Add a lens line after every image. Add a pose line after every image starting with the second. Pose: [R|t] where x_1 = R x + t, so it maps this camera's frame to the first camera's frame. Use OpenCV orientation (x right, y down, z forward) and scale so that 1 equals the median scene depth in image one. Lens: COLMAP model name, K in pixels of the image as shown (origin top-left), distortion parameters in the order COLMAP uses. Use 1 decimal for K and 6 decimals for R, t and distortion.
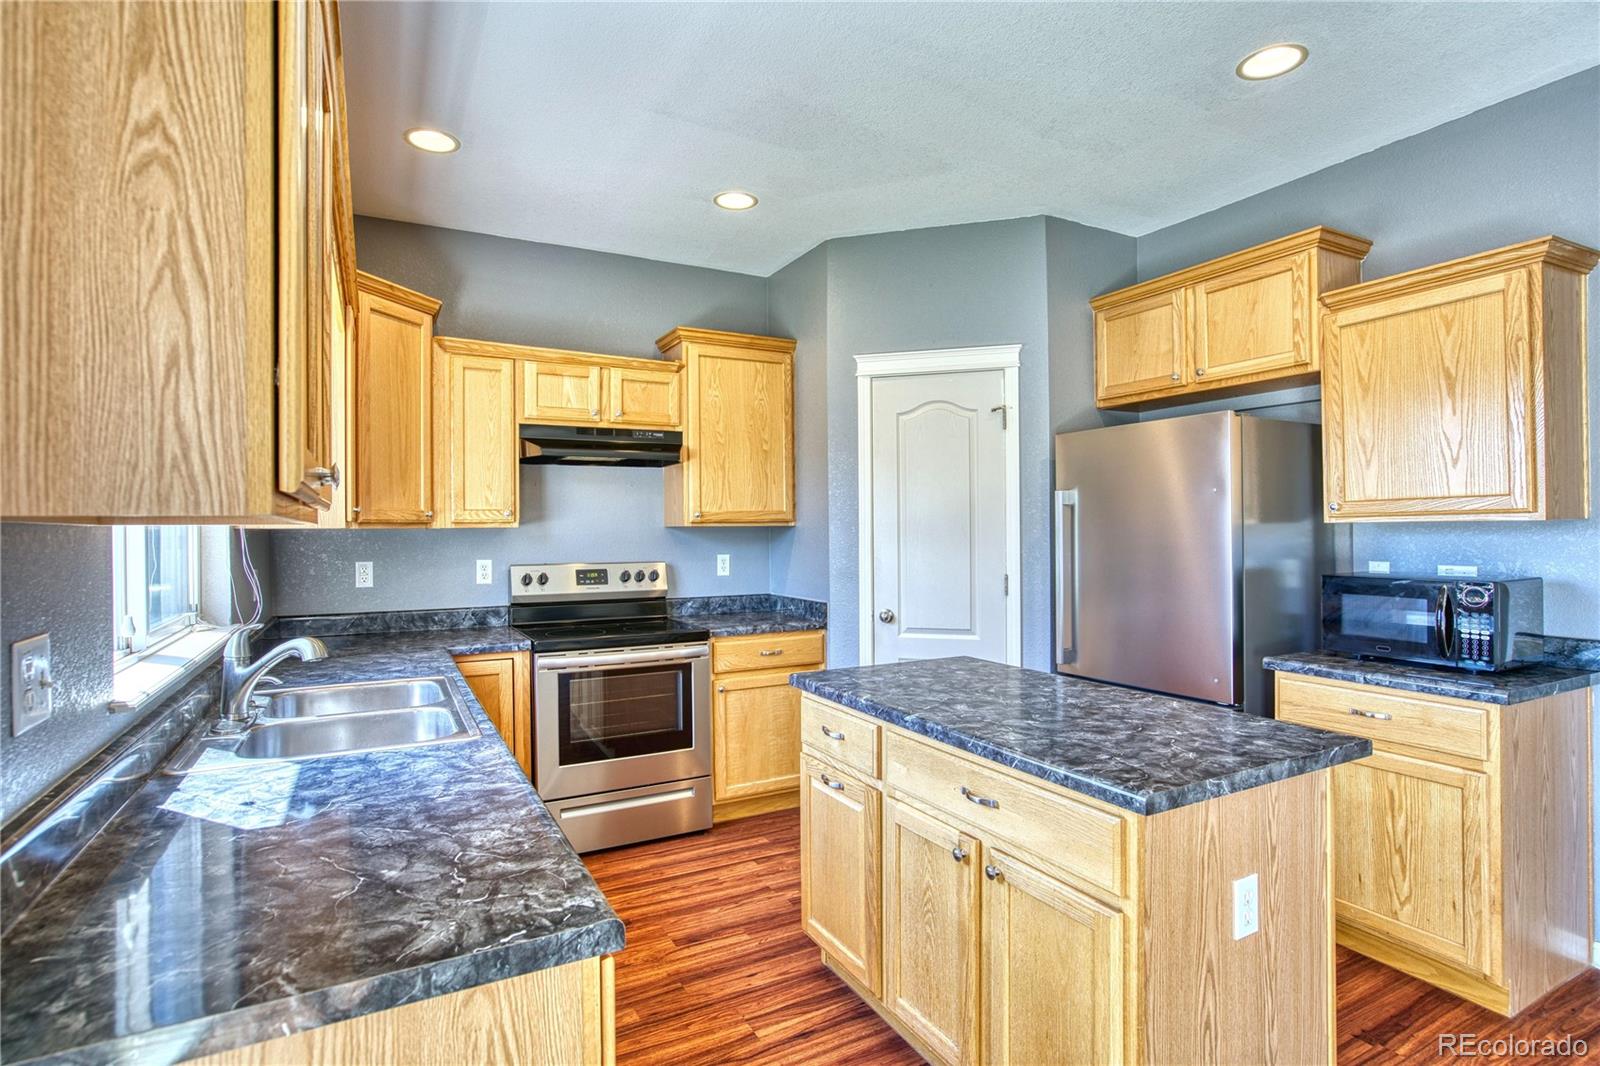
lens RADIAL K [[803.4, 0, 805.0], [0, 803.4, 523.1], [0, 0, 1]] dist [-0.012493, 0.000339]
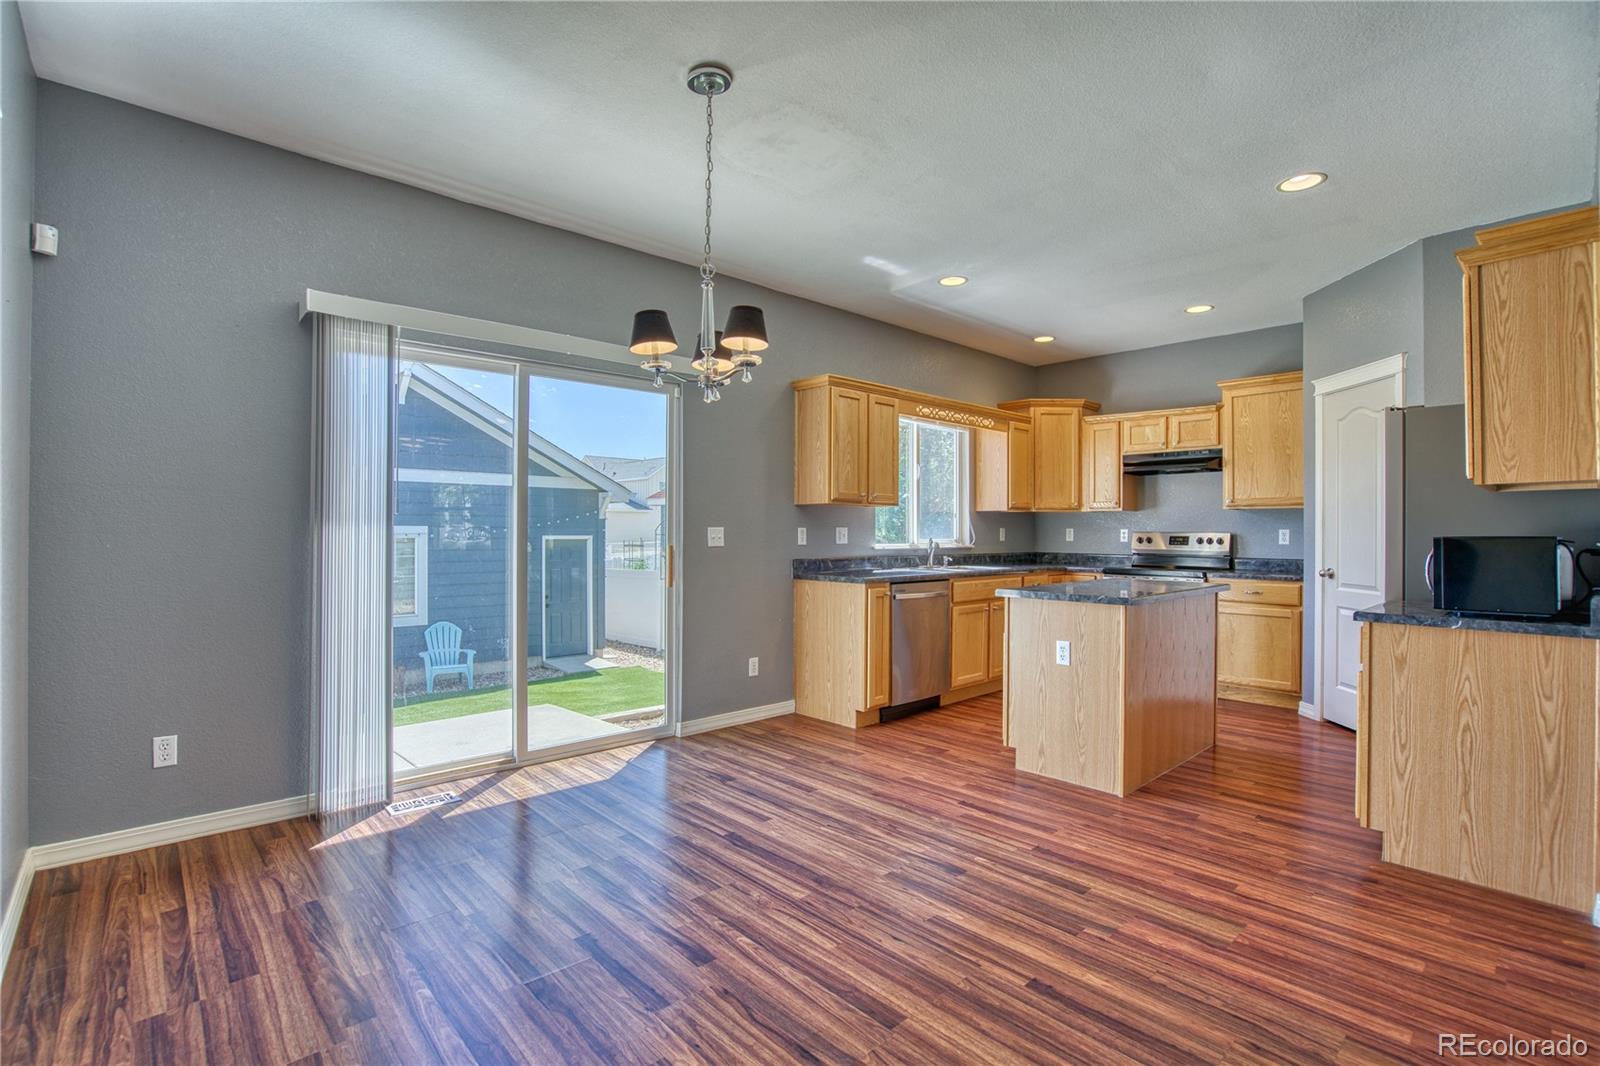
lens RADIAL K [[752.2, 0, 806.9], [0, 752.2, 528.4], [0, 0, 1]] dist [-0.033031, 0.012866]
pose [[0.254728, 0.005623, -0.966996, 1.086857], [0.002657, 0.999975, 0.006514, 0.031177], [0.967009, -0.004229, 0.254707, -0.152051]]
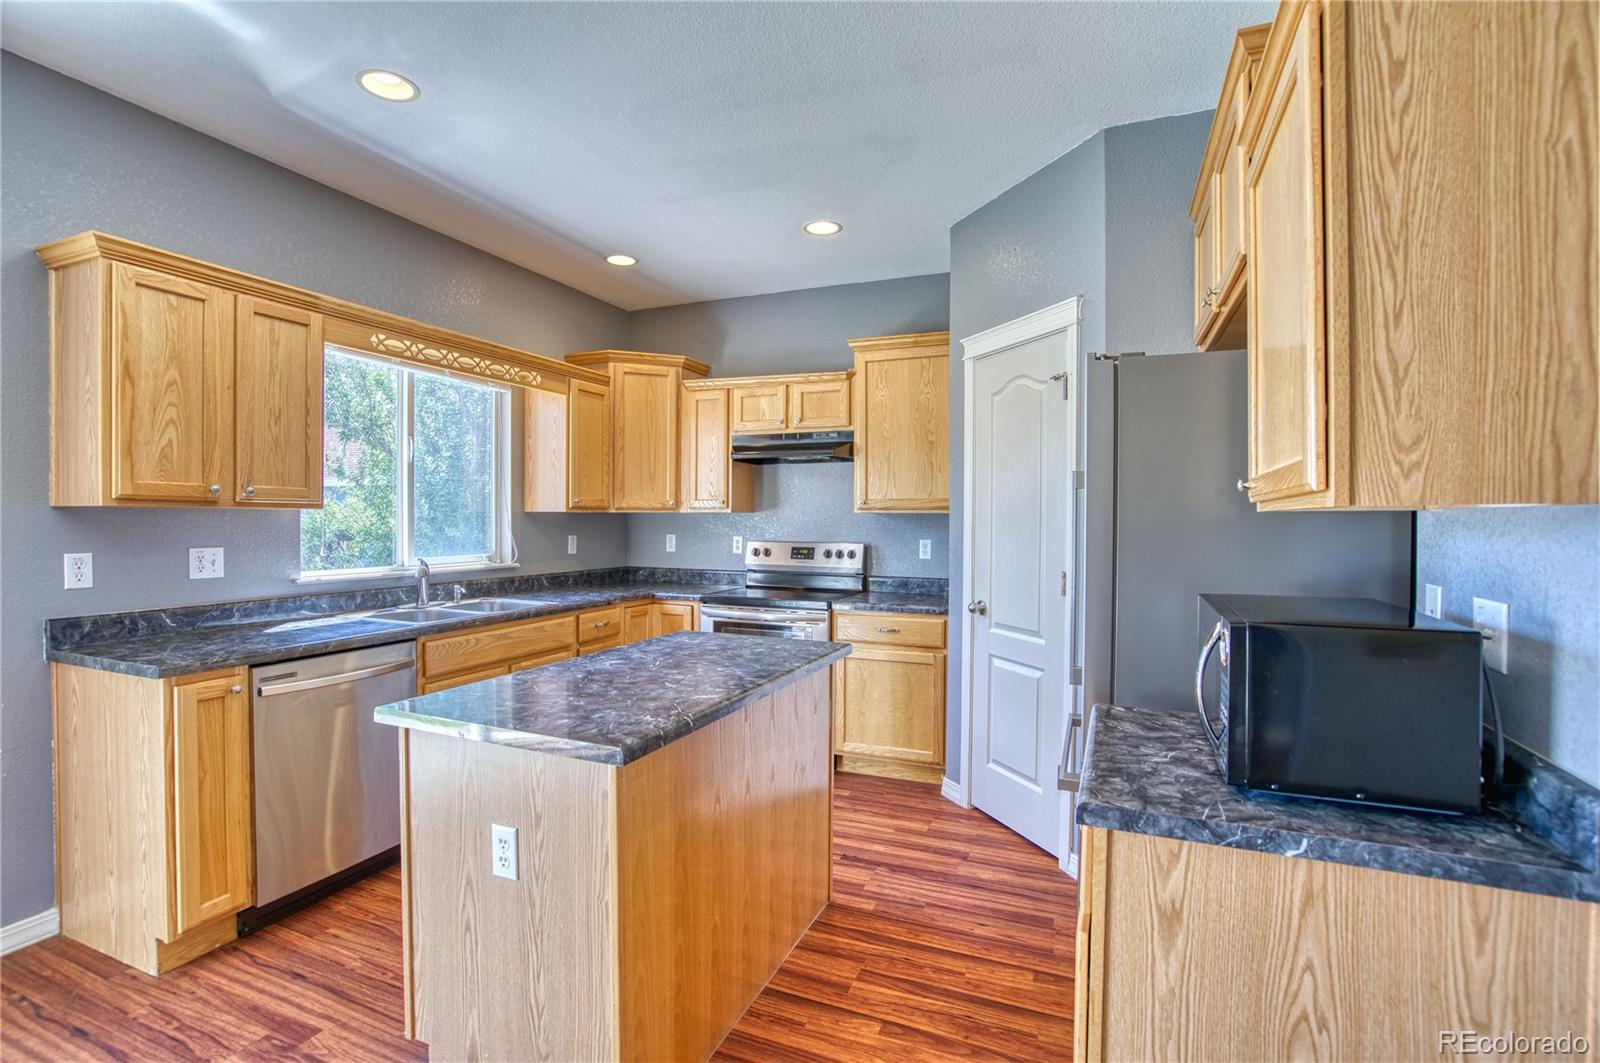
lens RADIAL K [[752.2, 0, 802.0], [0, 752.2, 527.9], [0, 0, 1]] dist [-0.033031, 0.012866]
pose [[0.620391, 0.021593, -0.783996, 0.679085], [-0.002070, 0.999663, 0.025895, -0.002124], [0.784290, -0.014442, 0.620226, 0.285231]]
